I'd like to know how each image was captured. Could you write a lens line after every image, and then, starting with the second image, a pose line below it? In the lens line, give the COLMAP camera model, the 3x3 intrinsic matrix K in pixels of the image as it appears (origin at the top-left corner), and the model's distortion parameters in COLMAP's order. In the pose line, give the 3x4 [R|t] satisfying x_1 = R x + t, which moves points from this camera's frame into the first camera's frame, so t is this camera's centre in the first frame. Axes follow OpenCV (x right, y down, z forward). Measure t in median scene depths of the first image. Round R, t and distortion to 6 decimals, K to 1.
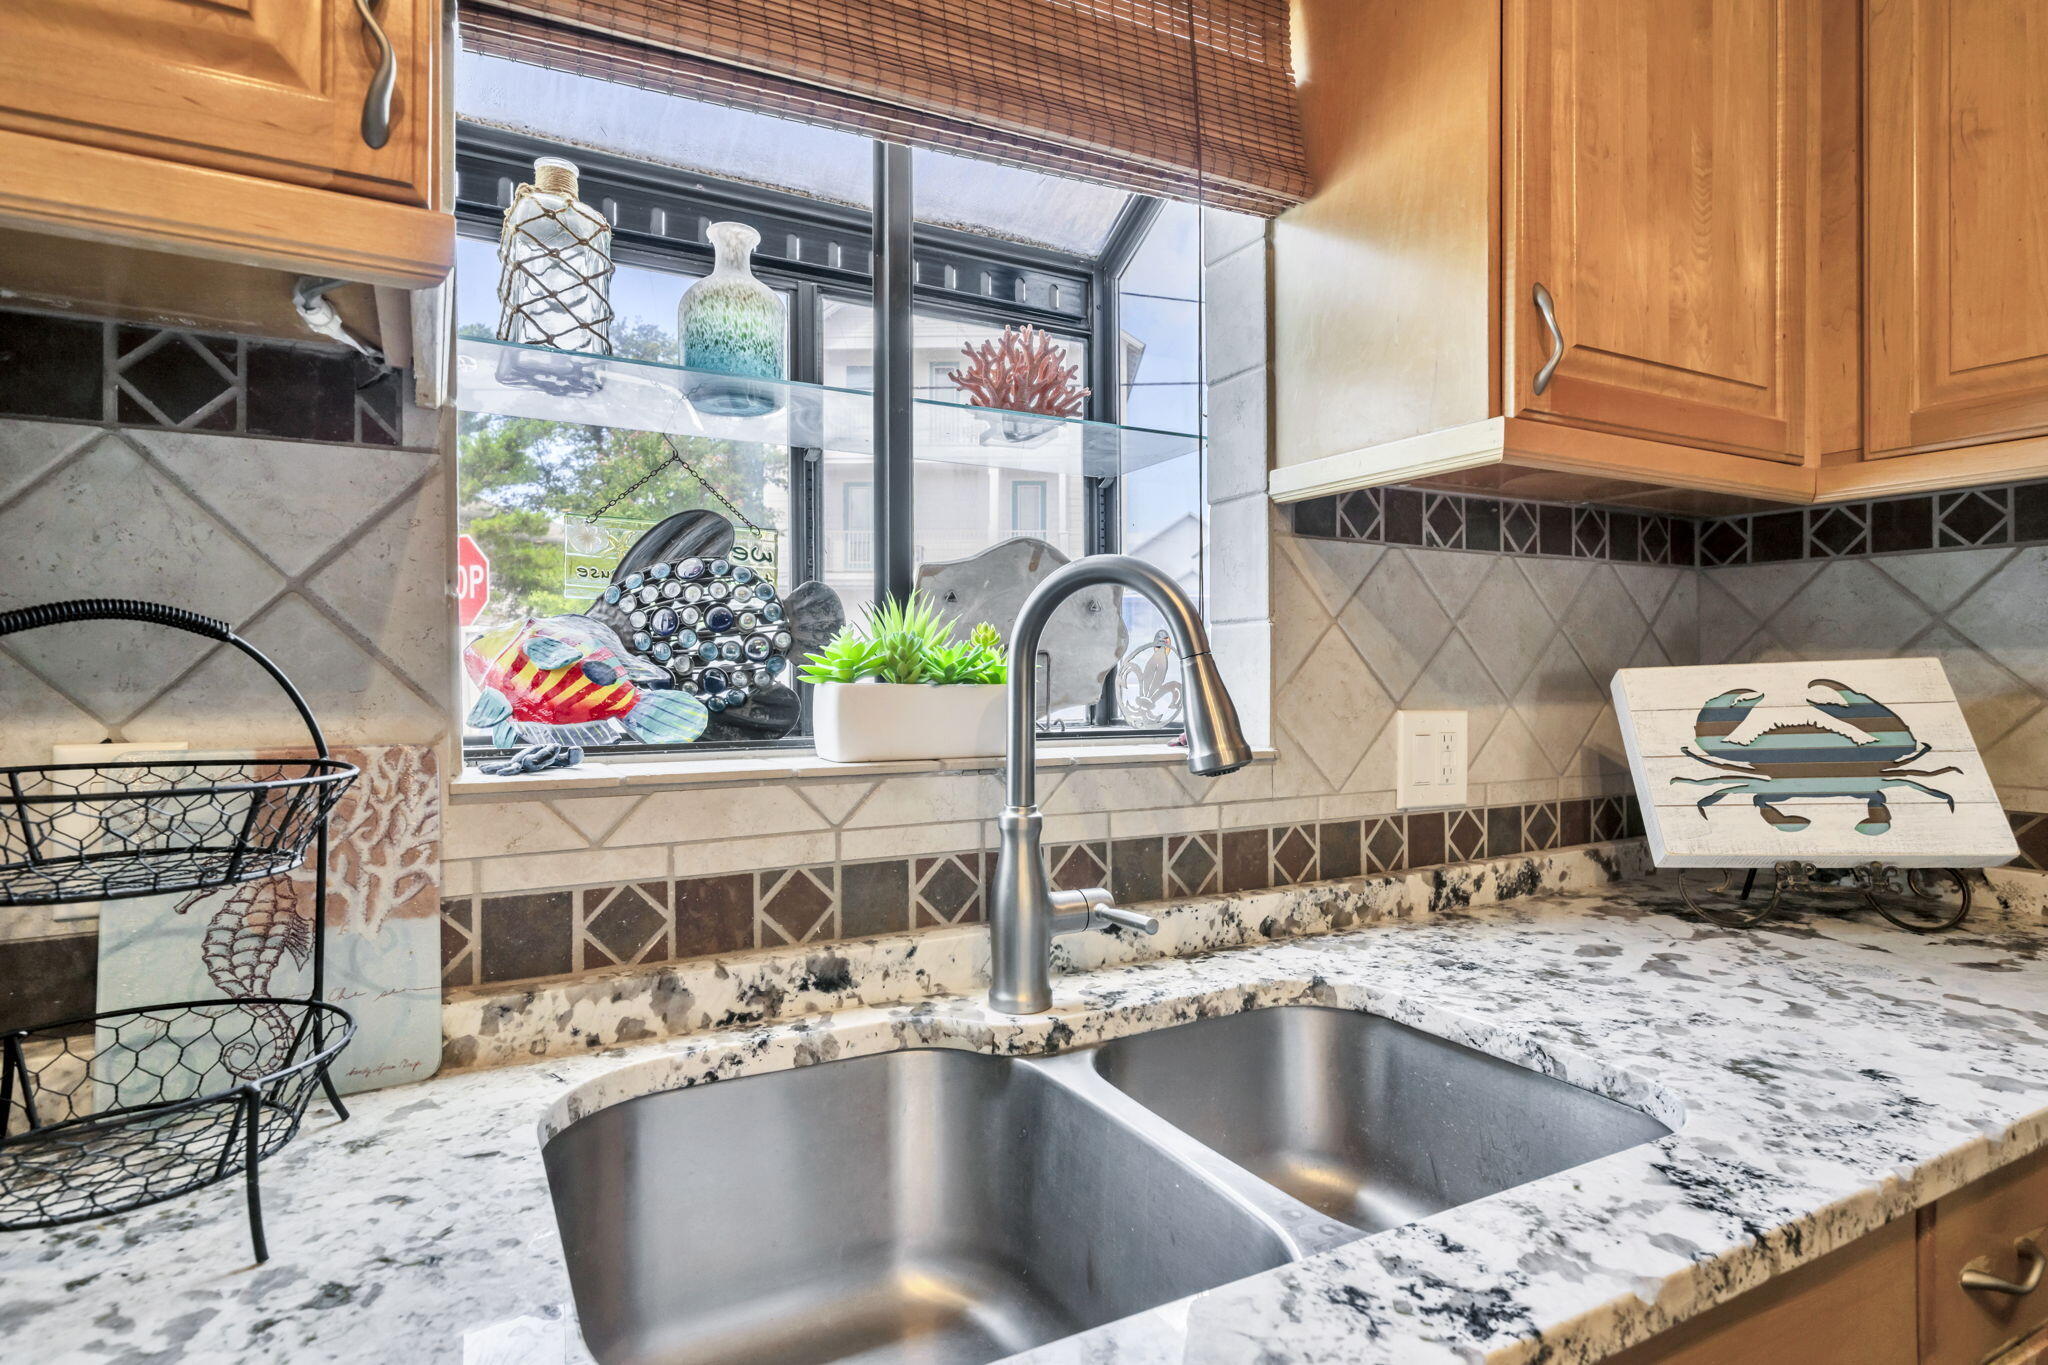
lens RADIAL K [[1092.6, 0, 1019.0], [0, 1092.6, 680.2], [0, 0, 1]] dist [0.000822, 0.000155]
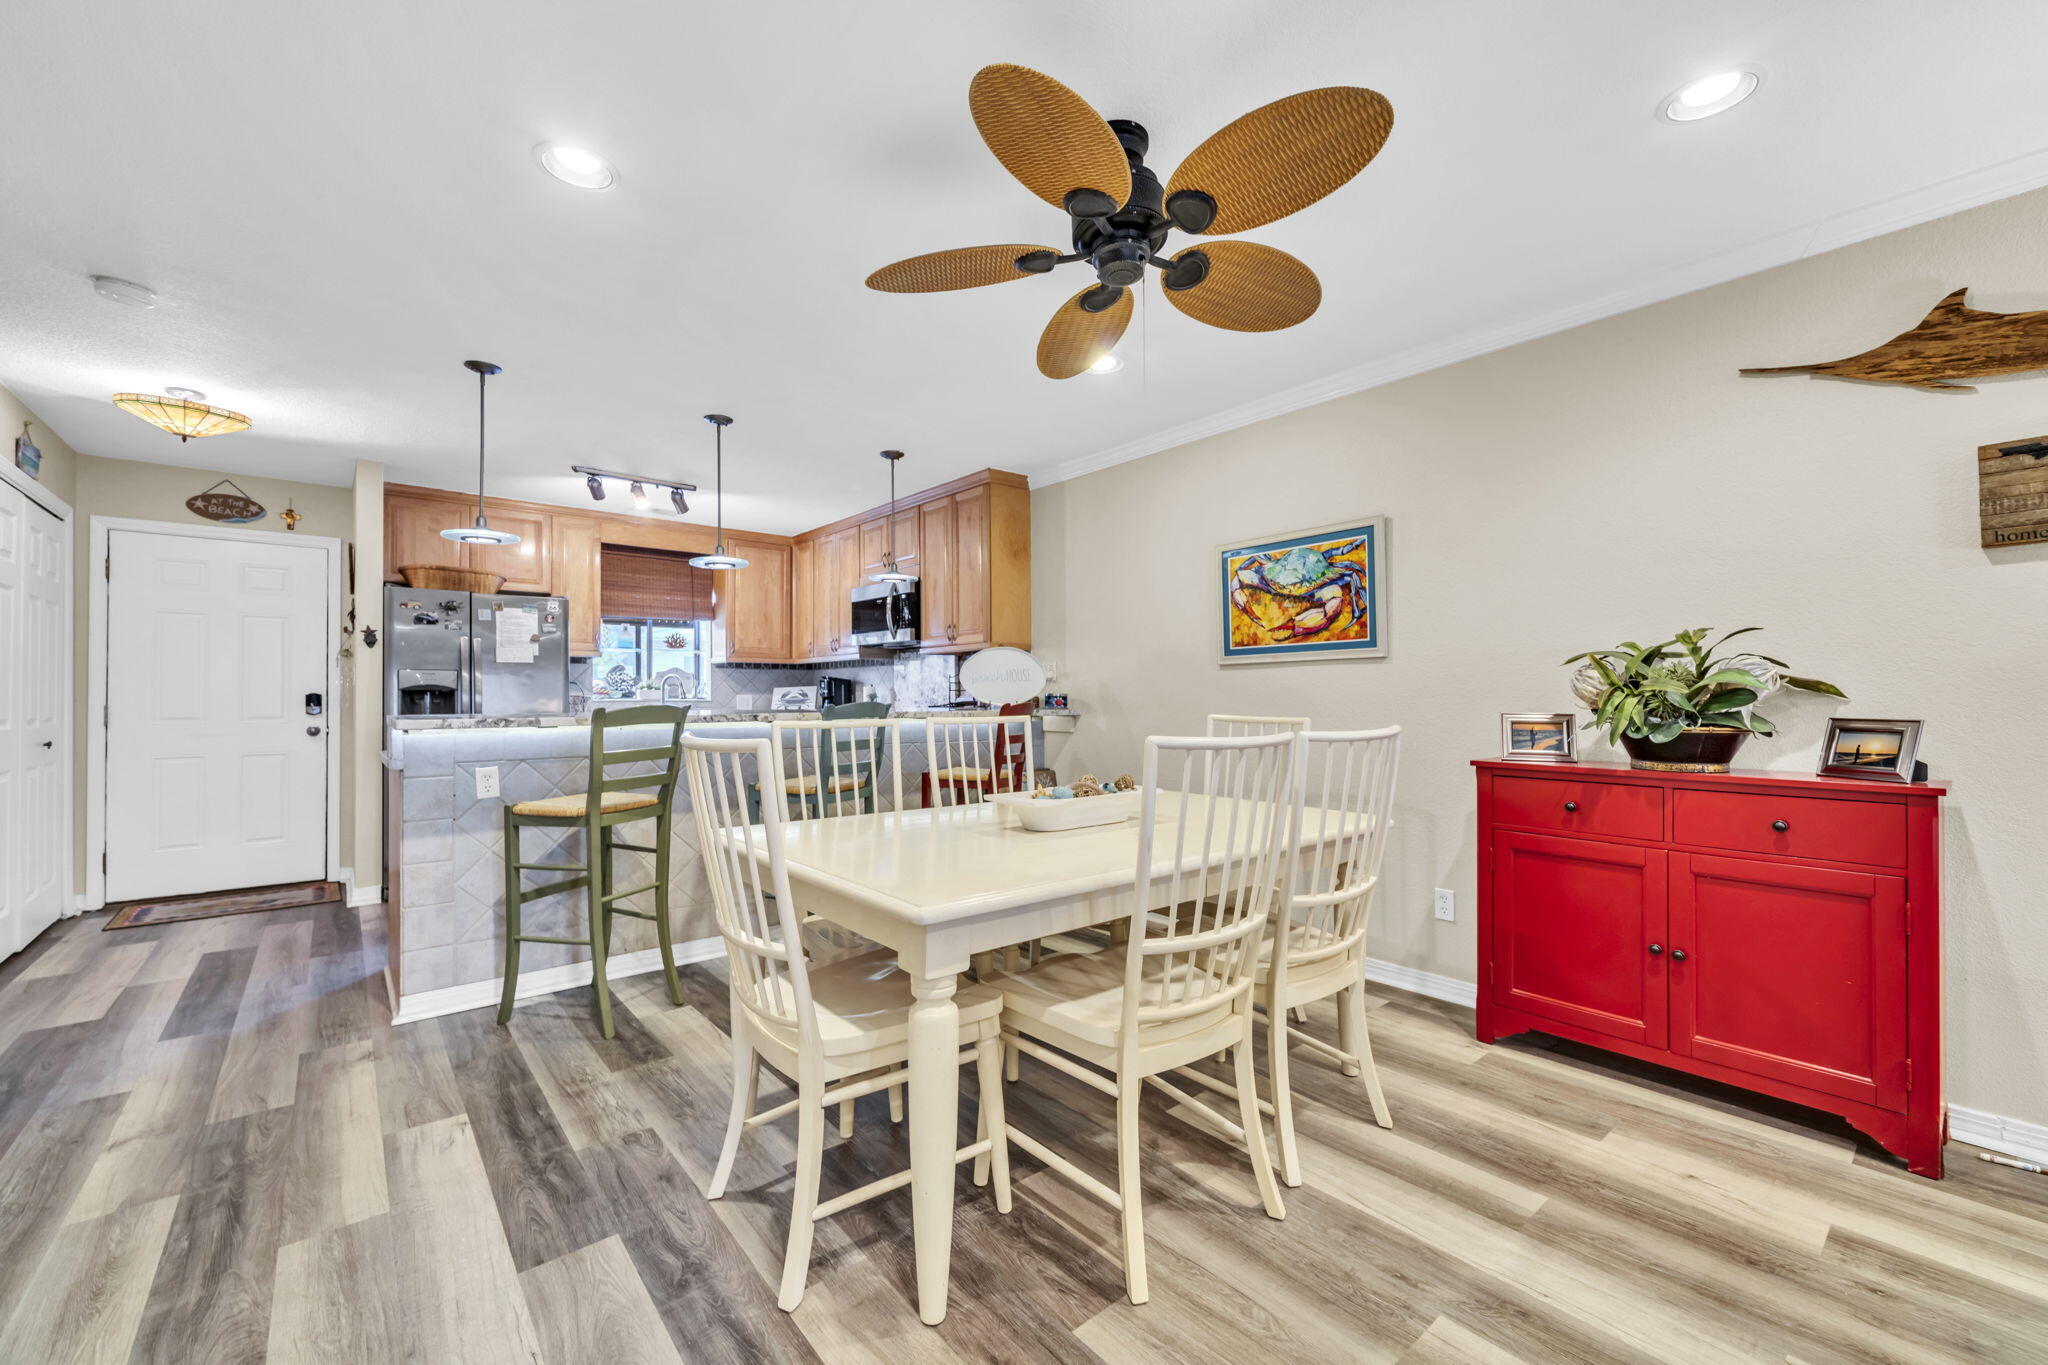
lens RADIAL K [[828.0, 0, 1031.0], [0, 828.0, 699.4], [0, 0, 1]] dist [-0.005916, 0.000317]
pose [[0.978206, -0.002964, 0.207616, 1.091515], [0.002972, 0.999996, 0.000272, 0.063107], [-0.207616, 0.000352, 0.978210, -4.368639]]
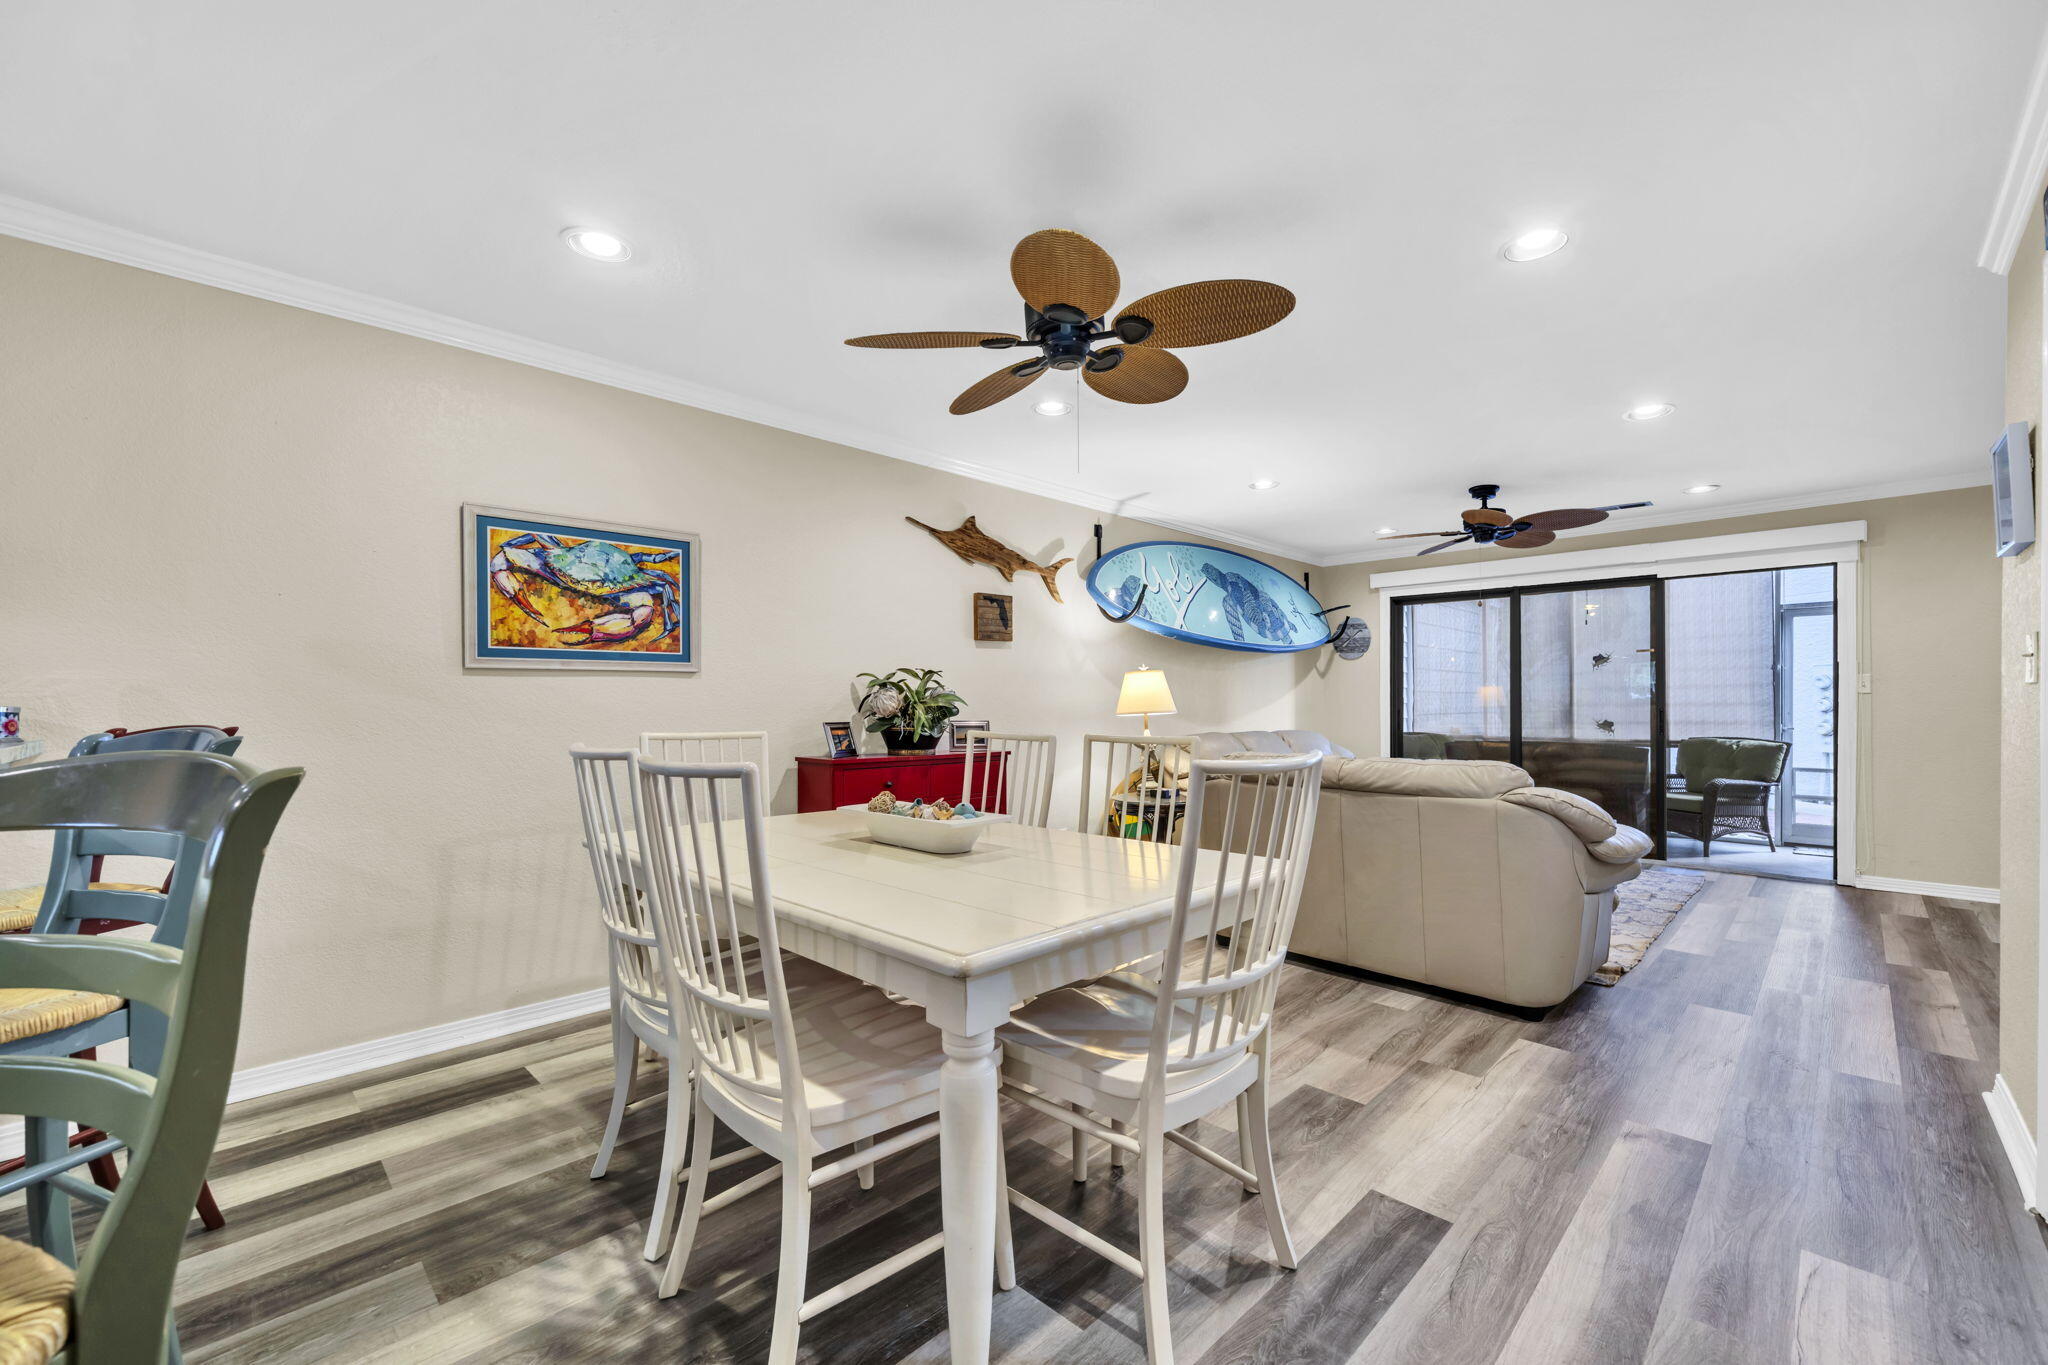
lens RADIAL K [[828.0, 0, 1031.0], [0, 828.0, 699.4], [0, 0, 1]] dist [-0.005916, 0.000317]
pose [[-0.295263, 0.006266, 0.955396, -0.107623], [0.003861, 0.999978, -0.005365, 0.043027], [-0.955408, 0.002105, -0.295281, -2.415518]]
